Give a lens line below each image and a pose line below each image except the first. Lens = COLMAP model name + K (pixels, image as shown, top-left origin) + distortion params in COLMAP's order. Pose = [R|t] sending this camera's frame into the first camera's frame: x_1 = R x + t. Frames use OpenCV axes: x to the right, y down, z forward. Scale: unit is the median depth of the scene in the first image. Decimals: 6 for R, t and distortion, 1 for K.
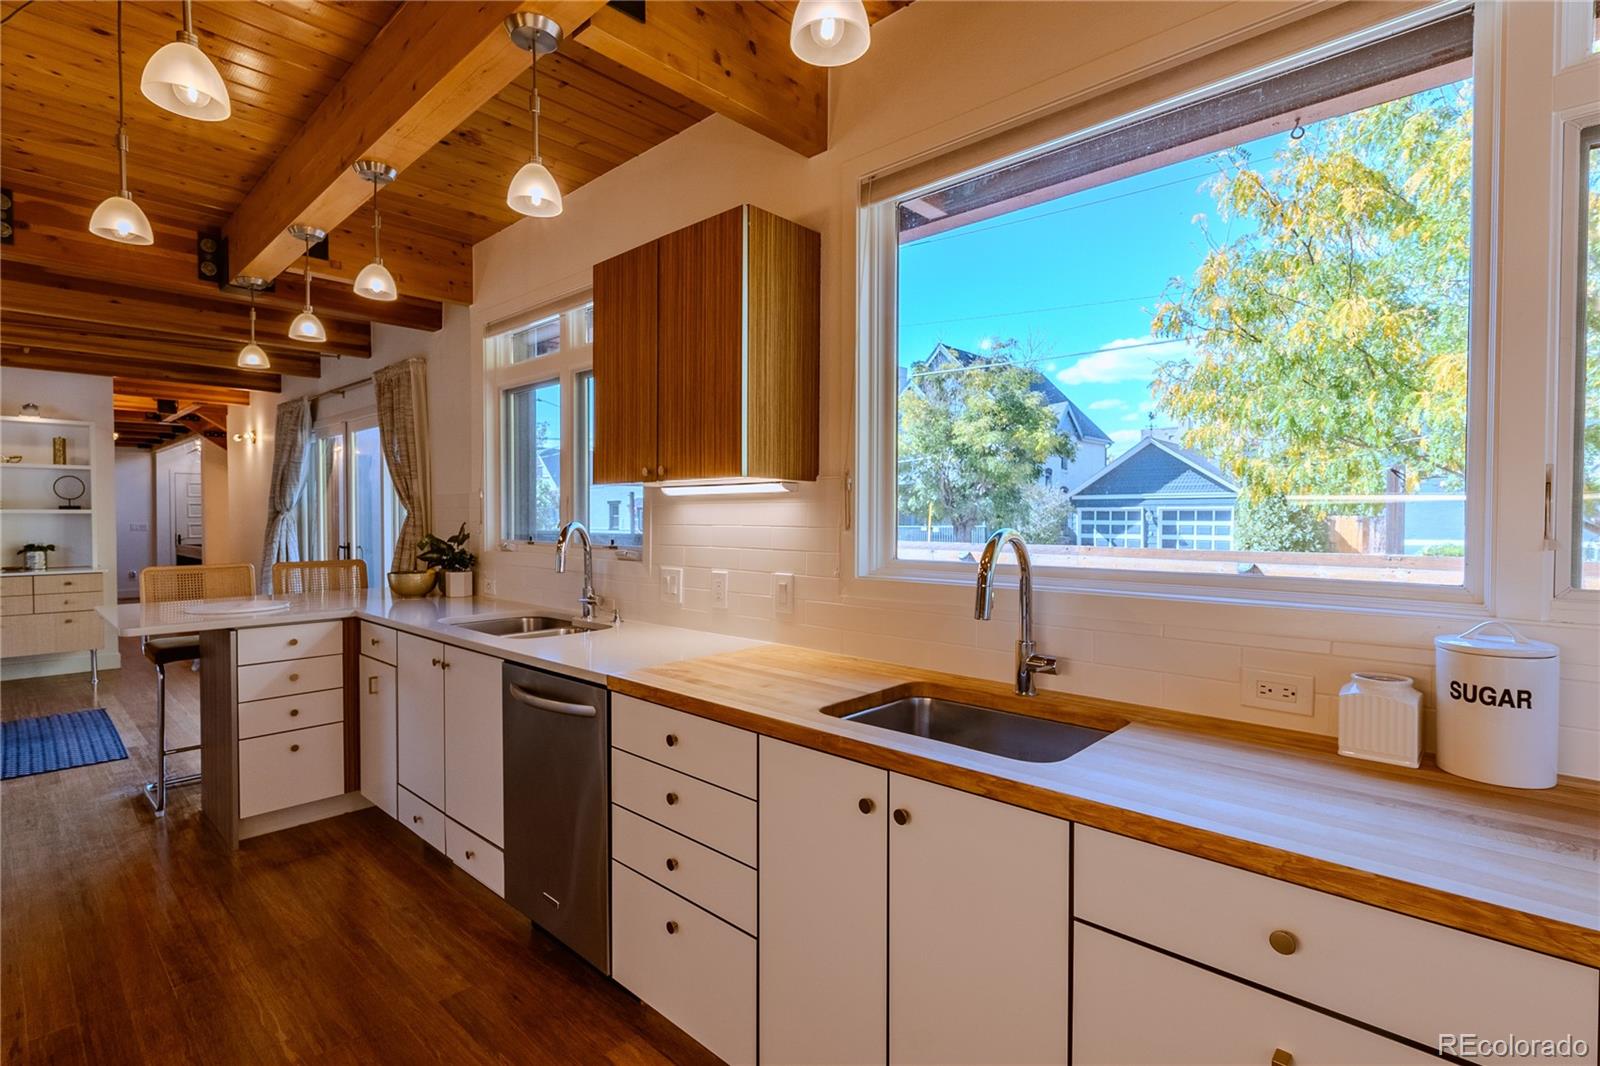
lens RADIAL K [[764.6, 0, 802.1], [0, 764.6, 526.9], [0, 0, 1]] dist [-0.000391, -0.000462]
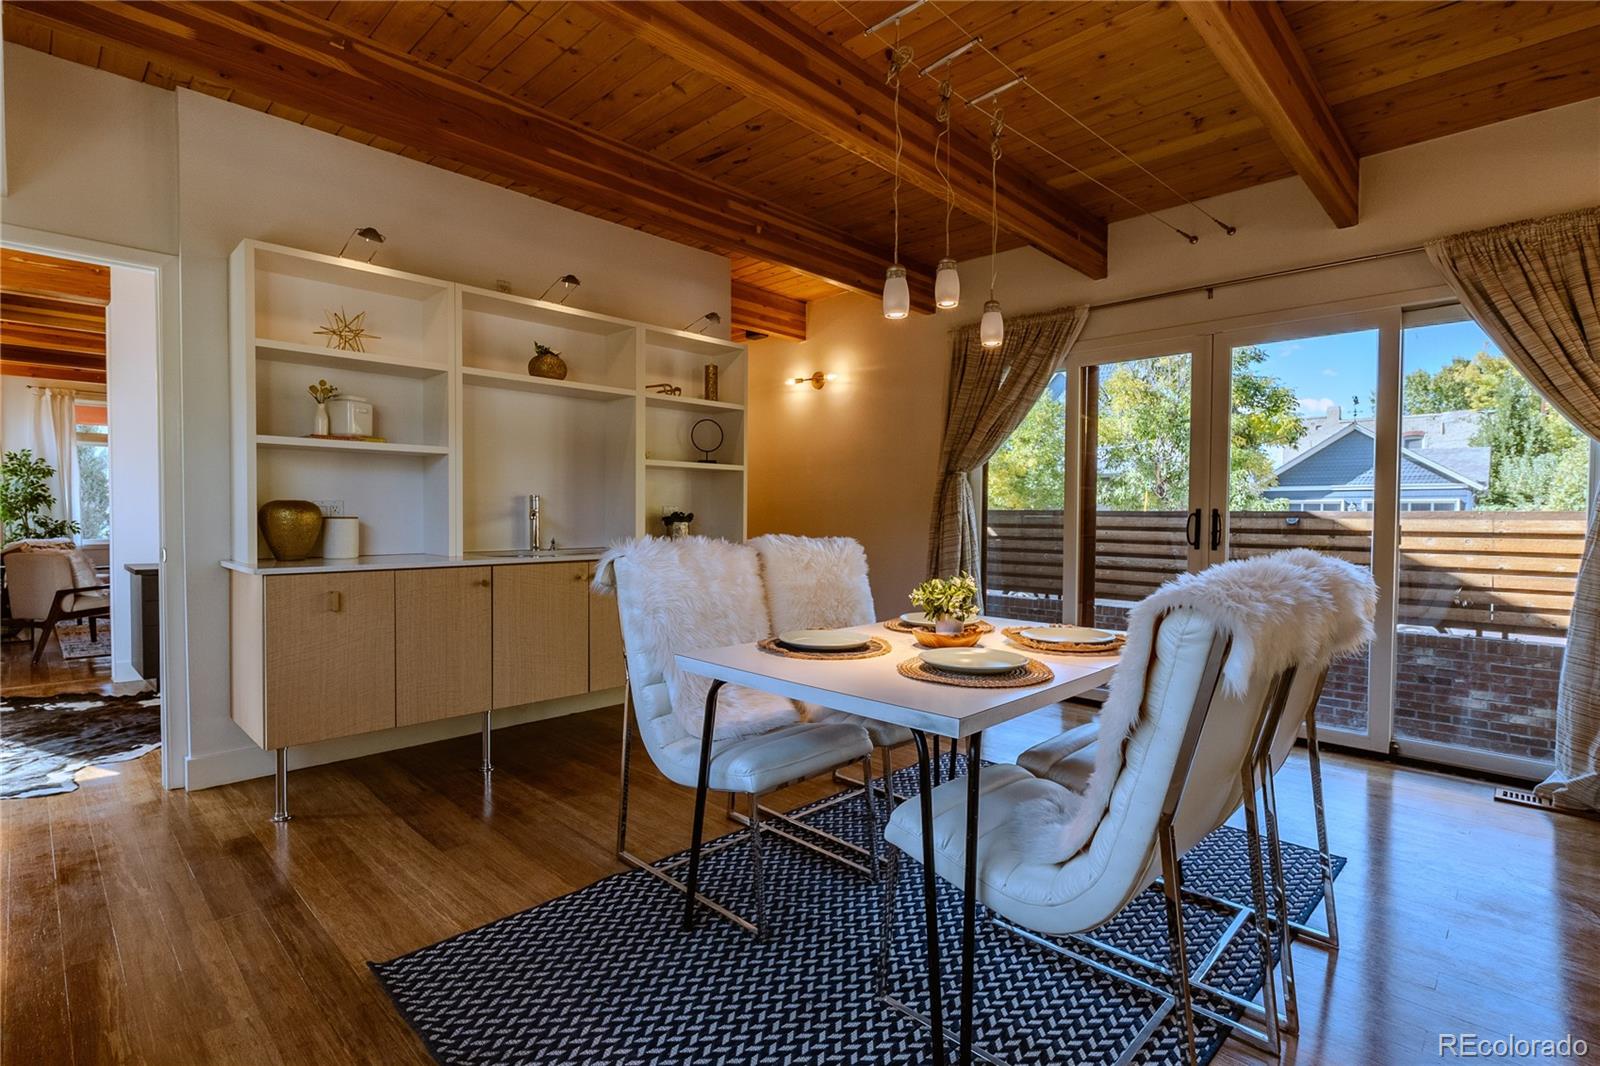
lens RADIAL K [[764.6, 0, 795.1], [0, 764.6, 526.5], [0, 0, 1]] dist [-0.000391, -0.000462]
pose [[0.999535, 0.006485, -0.029811, -0.200368], [-0.006372, 0.999972, 0.003871, 0.007610], [0.029835, -0.003679, 0.999548, 0.064638]]
